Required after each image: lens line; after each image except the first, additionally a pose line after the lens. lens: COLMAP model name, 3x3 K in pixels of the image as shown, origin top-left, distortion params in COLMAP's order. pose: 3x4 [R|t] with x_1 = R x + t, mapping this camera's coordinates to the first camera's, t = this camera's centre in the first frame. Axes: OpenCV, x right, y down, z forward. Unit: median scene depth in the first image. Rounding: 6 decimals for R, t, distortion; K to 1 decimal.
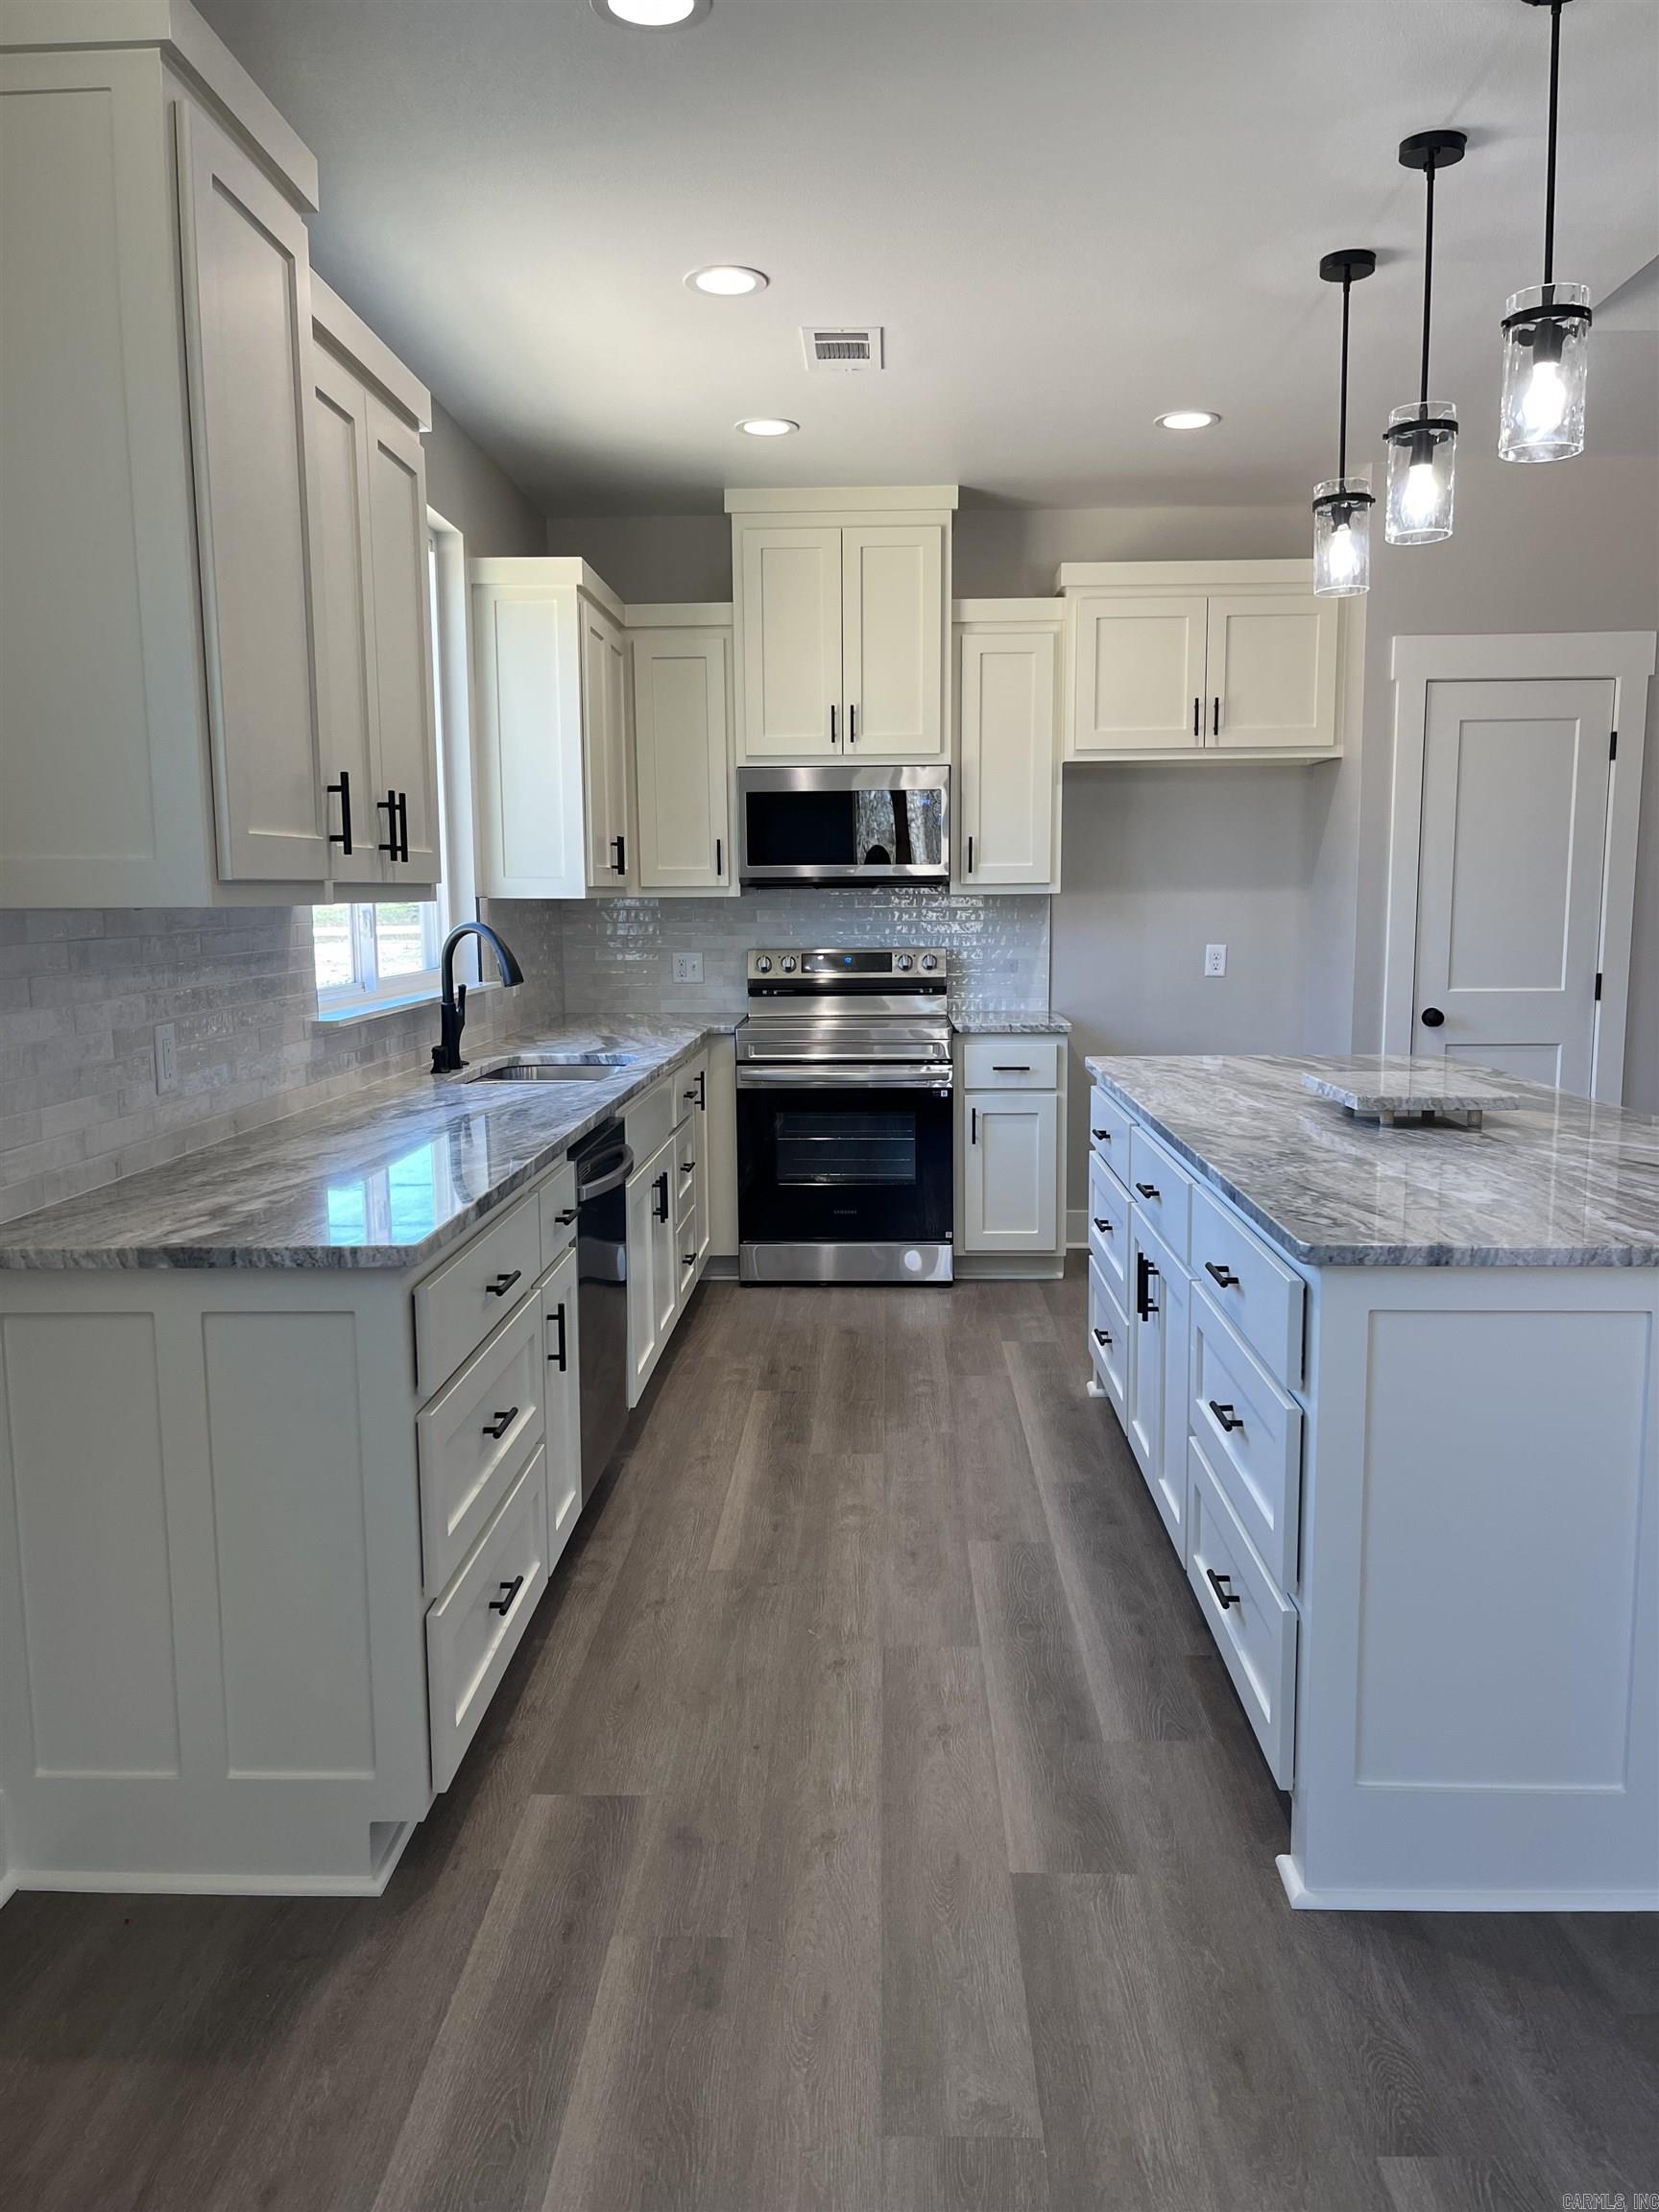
lens RADIAL K [[1654.0, 0, 829.5], [0, 1654.0, 1106.0], [0, 0, 1]] dist [0.005441, -0.000300]
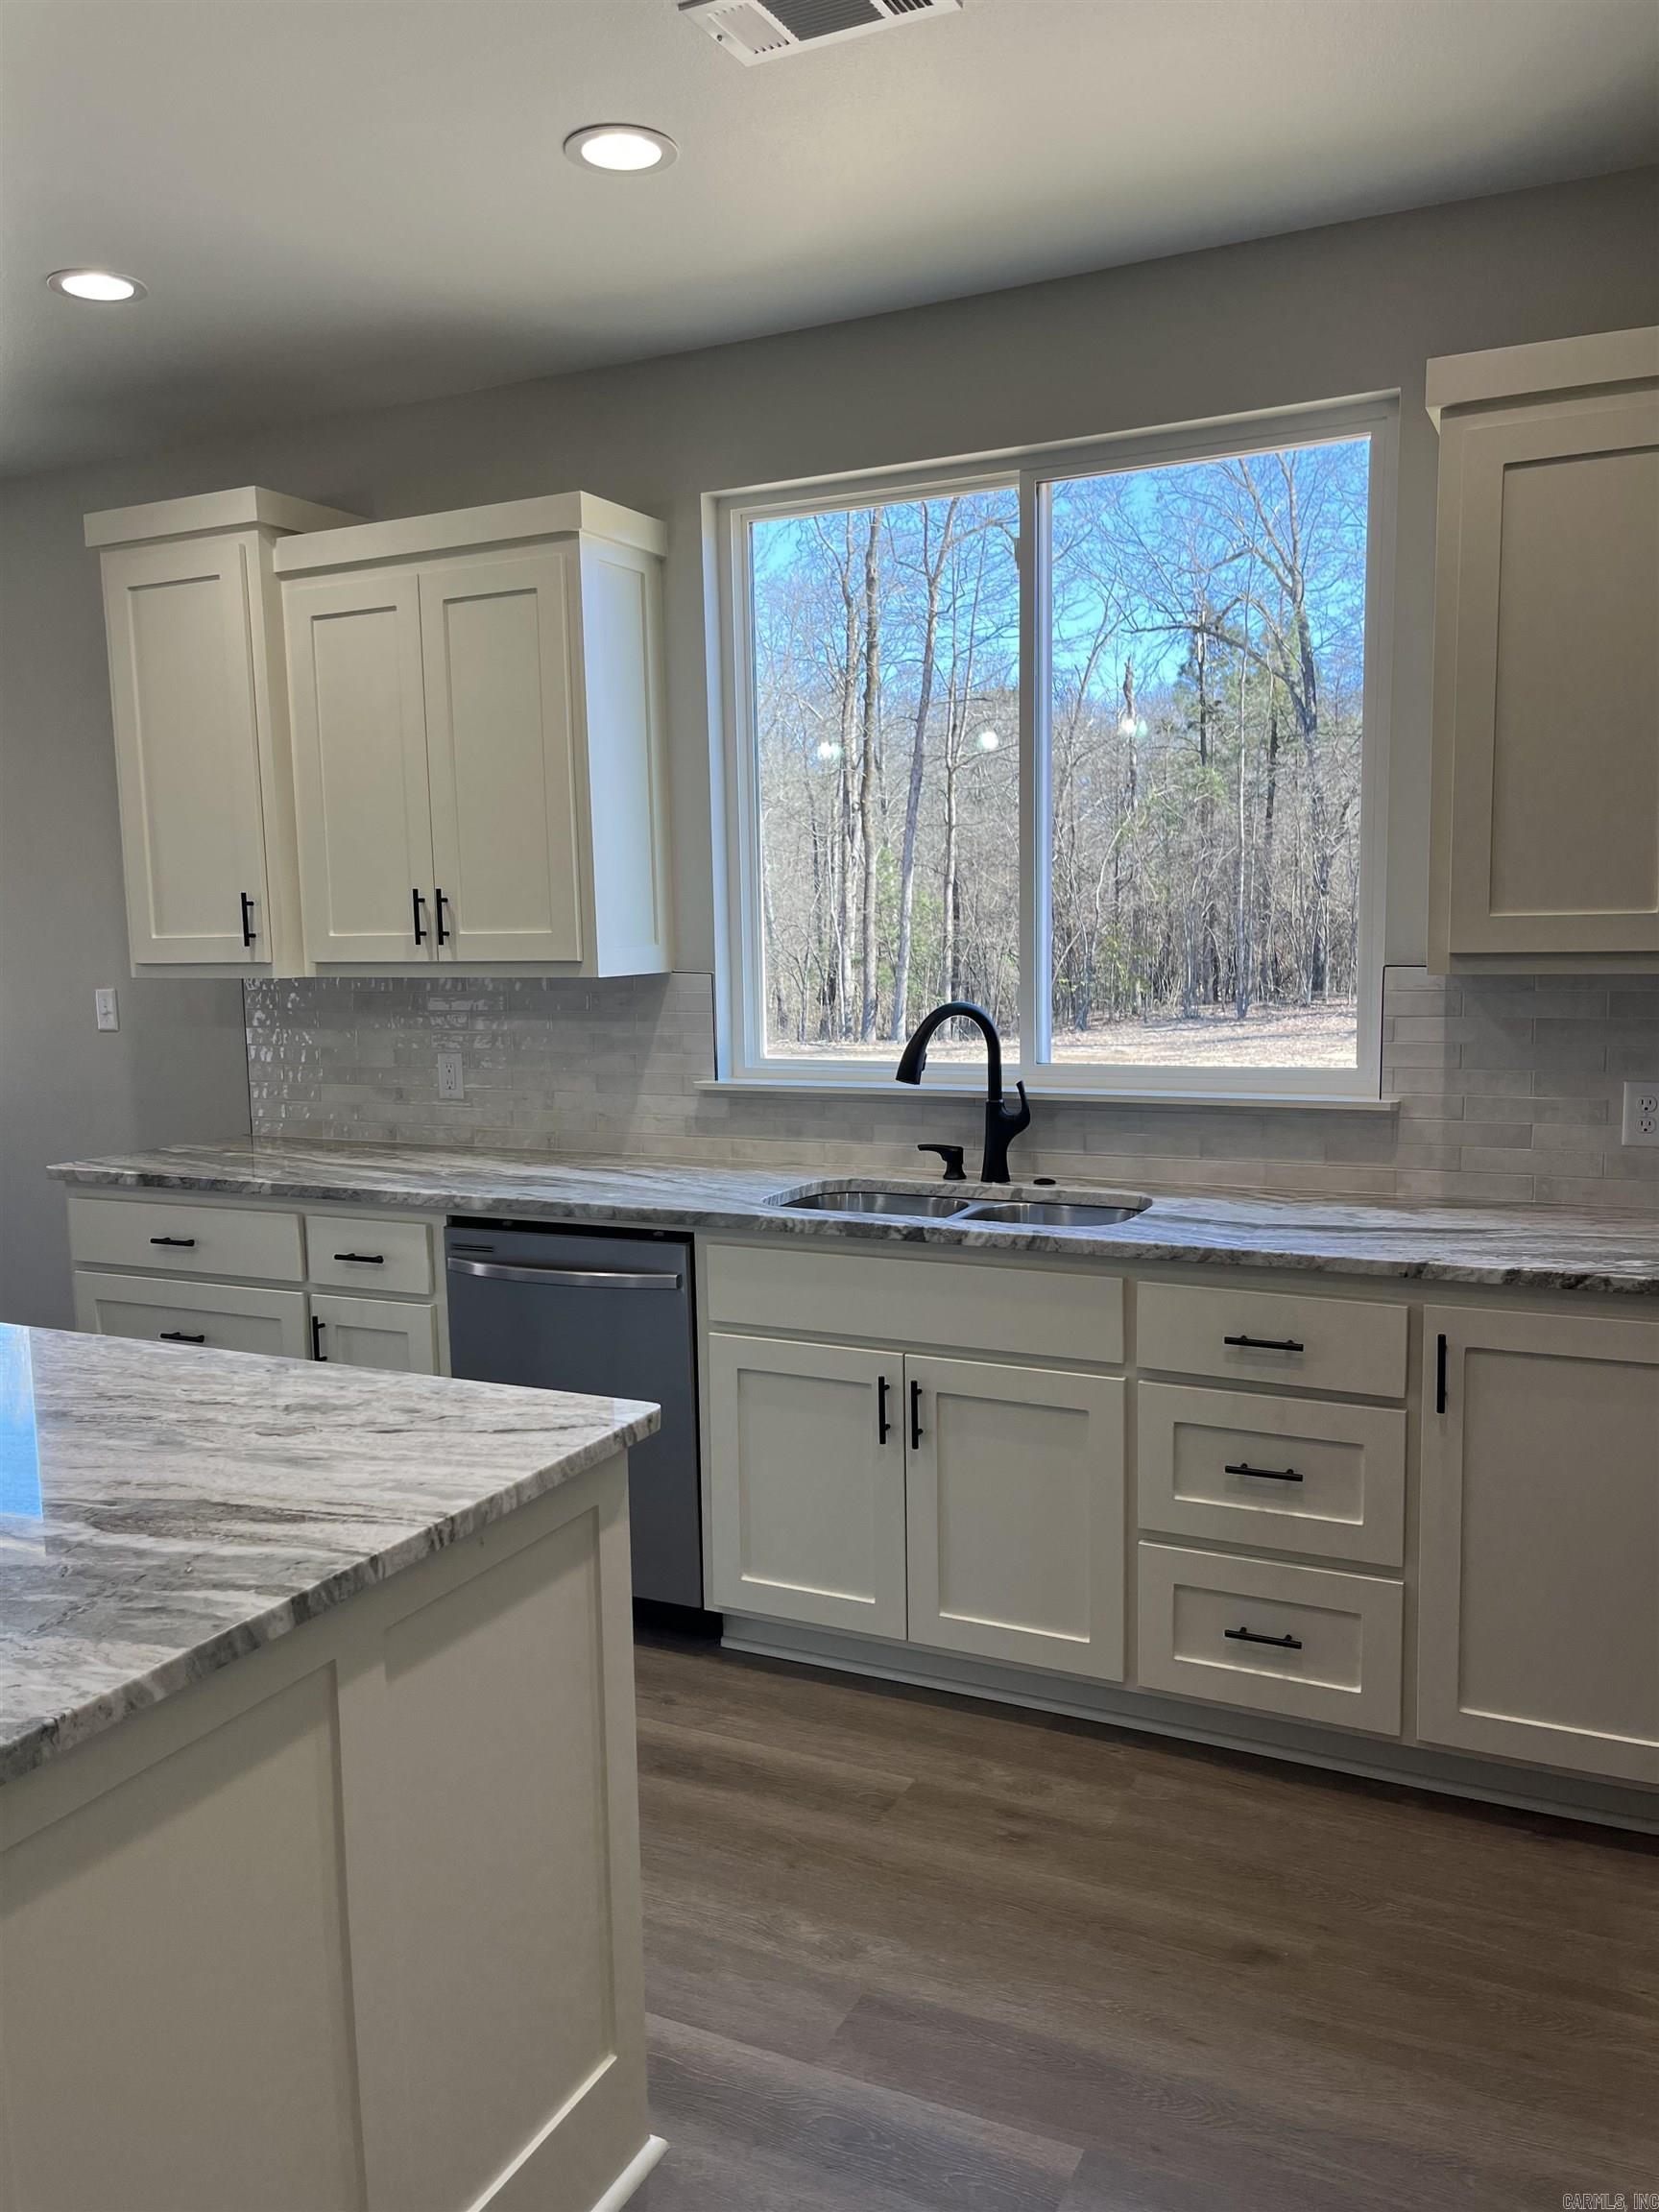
lens RADIAL K [[1677.4, 0, 829.5], [0, 1677.4, 1106.0], [0, 0, 1]] dist [0.029282, -0.005088]
pose [[-0.404883, 0.115837, -0.907002, 0.408341], [-0.096041, 0.981069, 0.168168, -0.142367], [0.909311, 0.155198, -0.386093, 0.938682]]
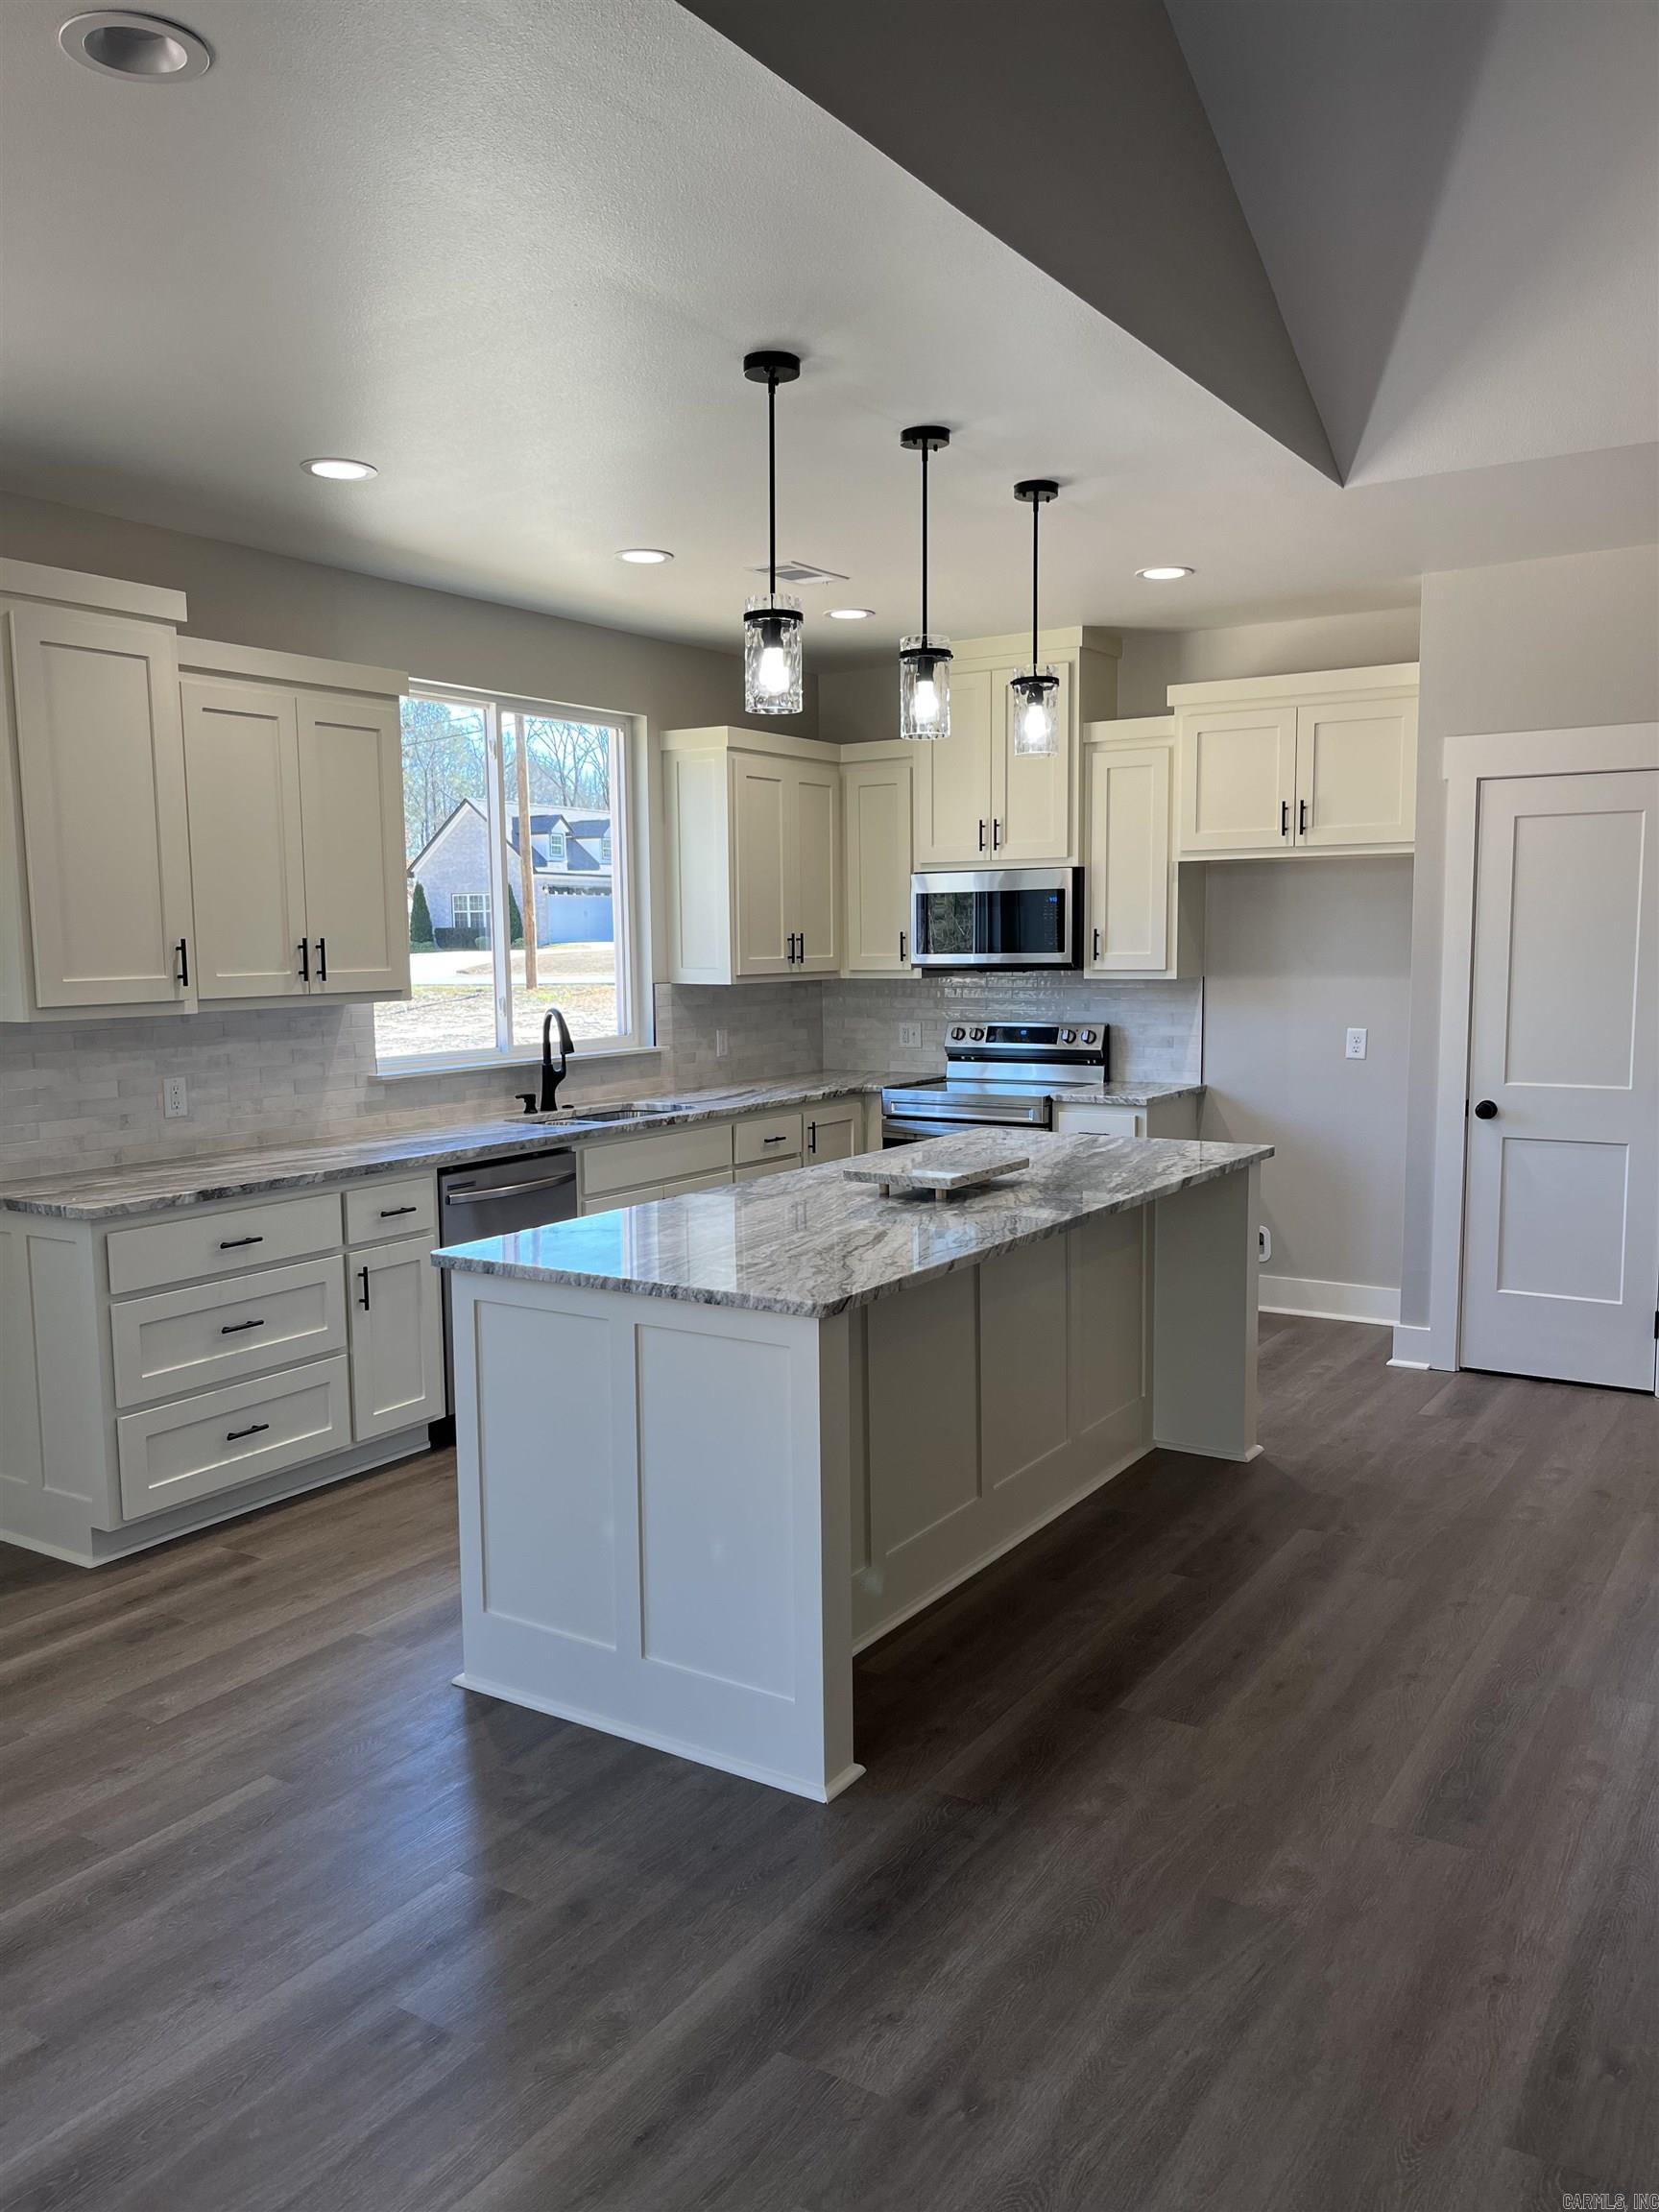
lens RADIAL K [[1671.0, 0, 854.7], [0, 1671.0, 1107.9], [0, 0, 1]] dist [0.029153, -0.006503]
pose [[0.865538, 0.051817, -0.498156, 0.533418], [-0.061063, 0.998131, -0.002273, -0.028283], [0.497107, 0.032386, 0.867084, -0.075999]]
